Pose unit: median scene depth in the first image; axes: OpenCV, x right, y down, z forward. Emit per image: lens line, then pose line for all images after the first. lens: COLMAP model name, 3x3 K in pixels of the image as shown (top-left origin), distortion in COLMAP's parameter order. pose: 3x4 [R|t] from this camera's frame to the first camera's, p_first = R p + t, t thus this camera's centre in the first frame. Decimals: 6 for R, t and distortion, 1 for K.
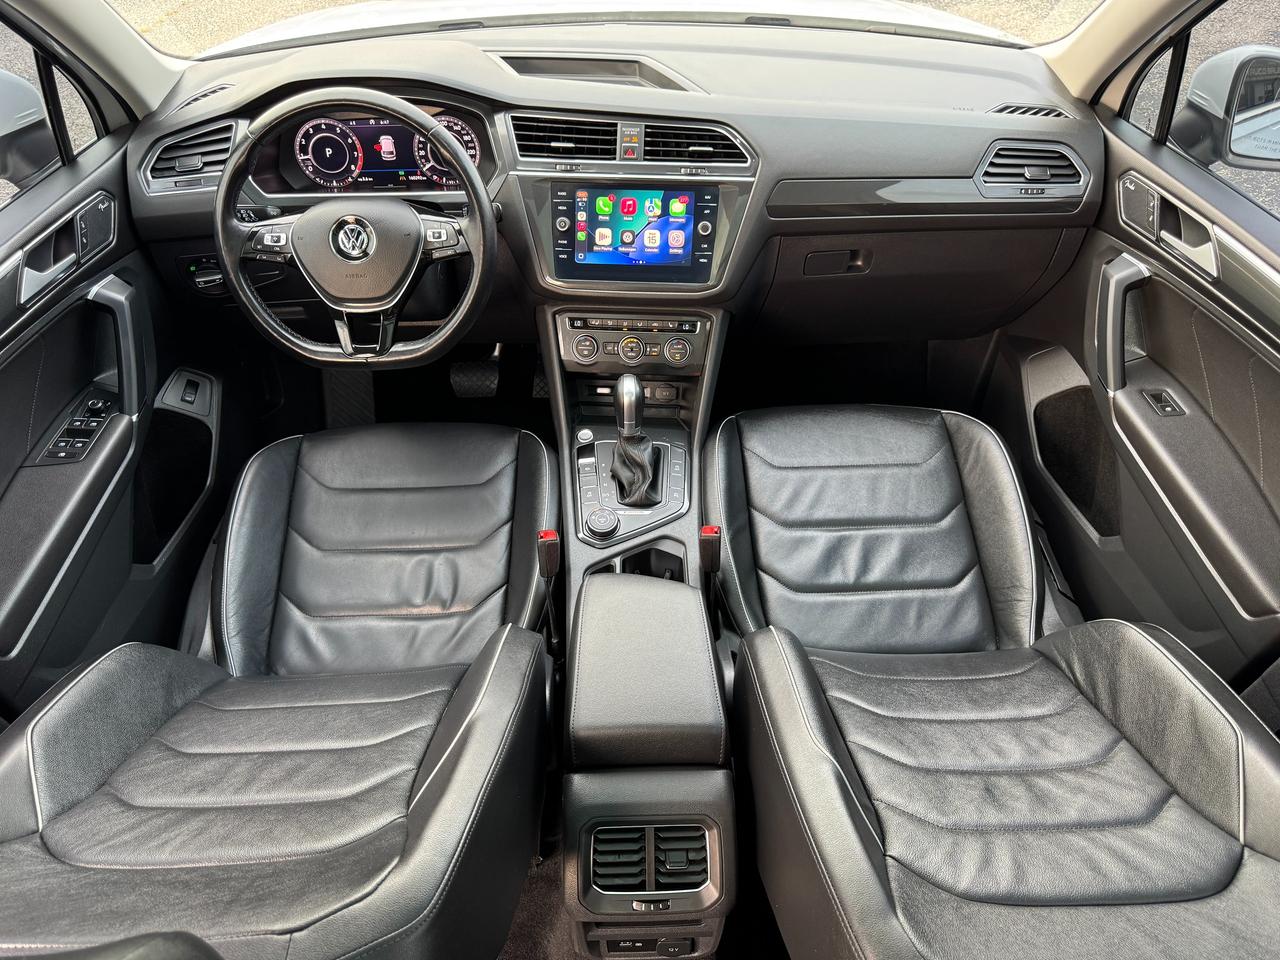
lens RADIAL K [[909.5, 0, 640.0], [0, 909.5, 480.0], [0, 0, 1]] dist [0.001351, -0.001075]
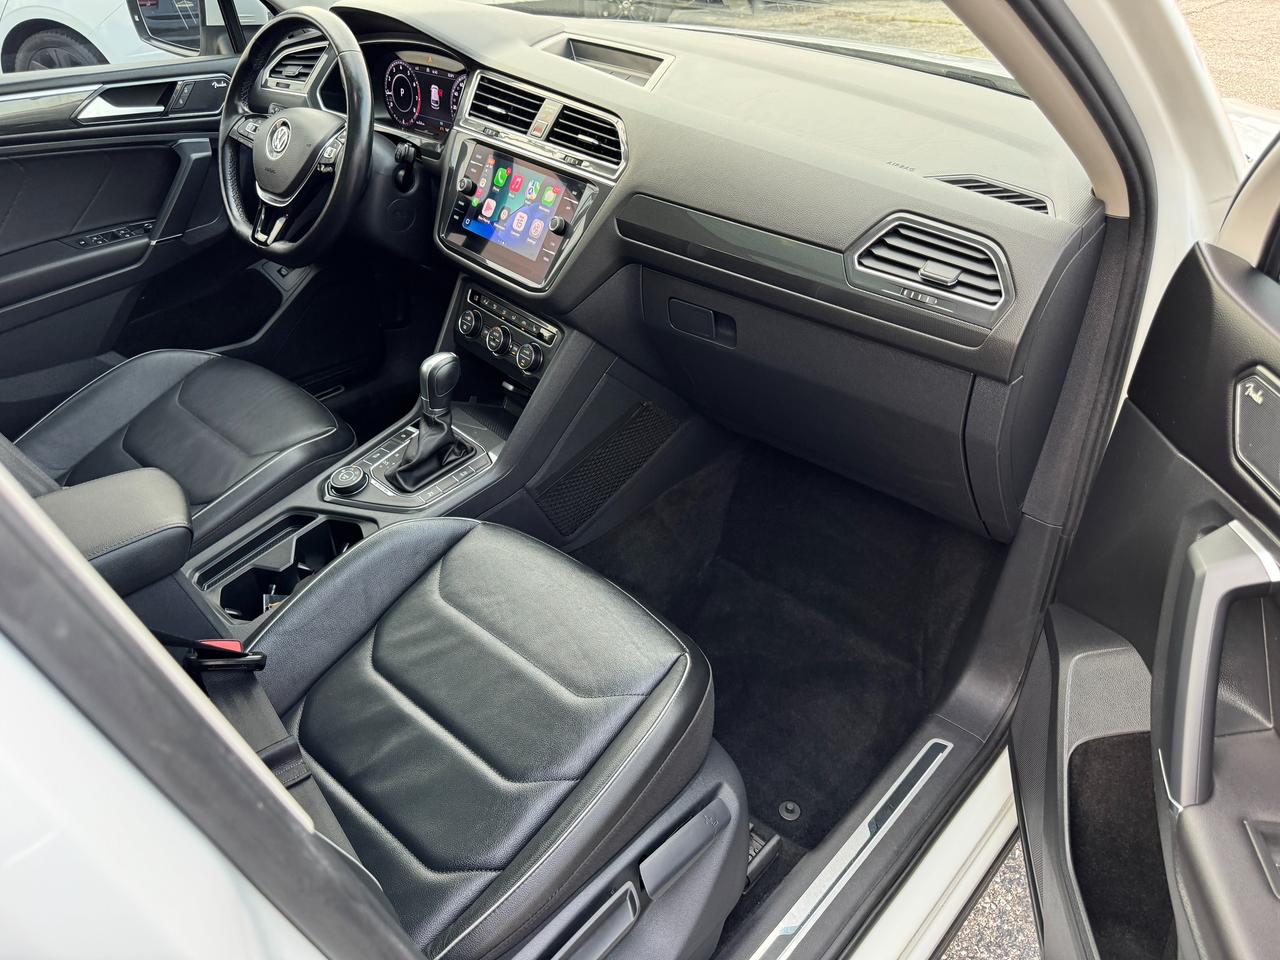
lens RADIAL K [[927.3, 0, 640.0], [0, 927.3, 480.0], [0, 0, 1]] dist [-0.013226, -0.004482]
pose [[0.721854, 0.400147, -0.564632, 0.719971], [-0.466951, 0.883796, 0.029360, -0.122139], [0.510768, 0.242461, 0.824821, 0.366330]]
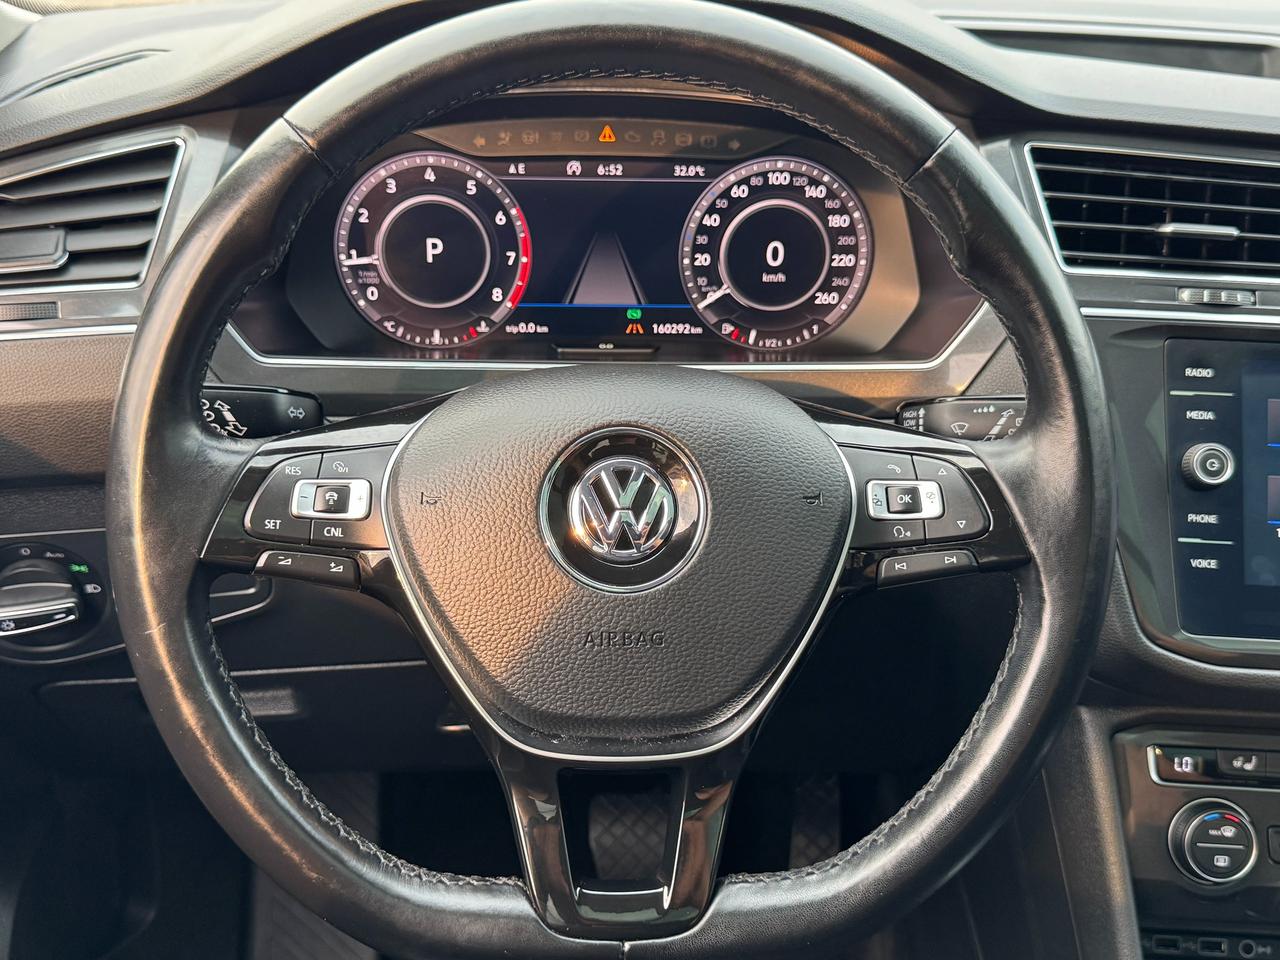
lens RADIAL K [[1409.0, 0, 645.1], [0, 1409.0, 509.4], [0, 0, 1]] dist [0.182278, -0.312773]
pose [[0.999072, 0.021443, 0.037365, -0.298310], [-0.012167, 0.972457, -0.232764, -0.149275], [-0.041328, 0.232093, 0.971815, 0.528564]]
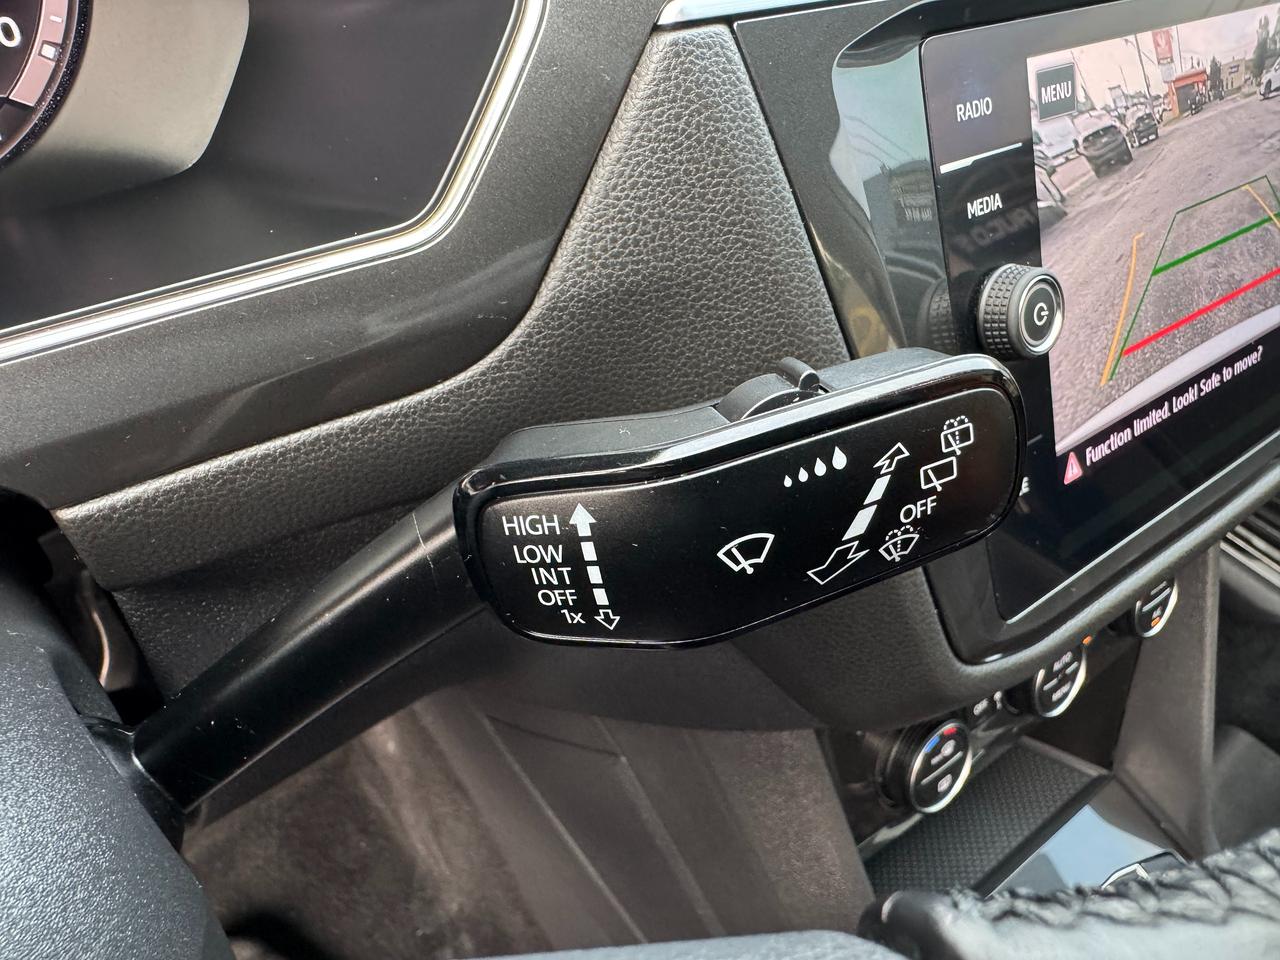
lens RADIAL K [[920.6, 0, 640.0], [0, 920.6, 480.0], [0, 0, 1]] dist [0.002981, 0.000172]
pose [[0.763876, -0.390415, 0.513877, -0.225217], [0.316208, 0.920551, 0.229342, -0.311510], [-0.562588, -0.012697, 0.826640, 0.906818]]
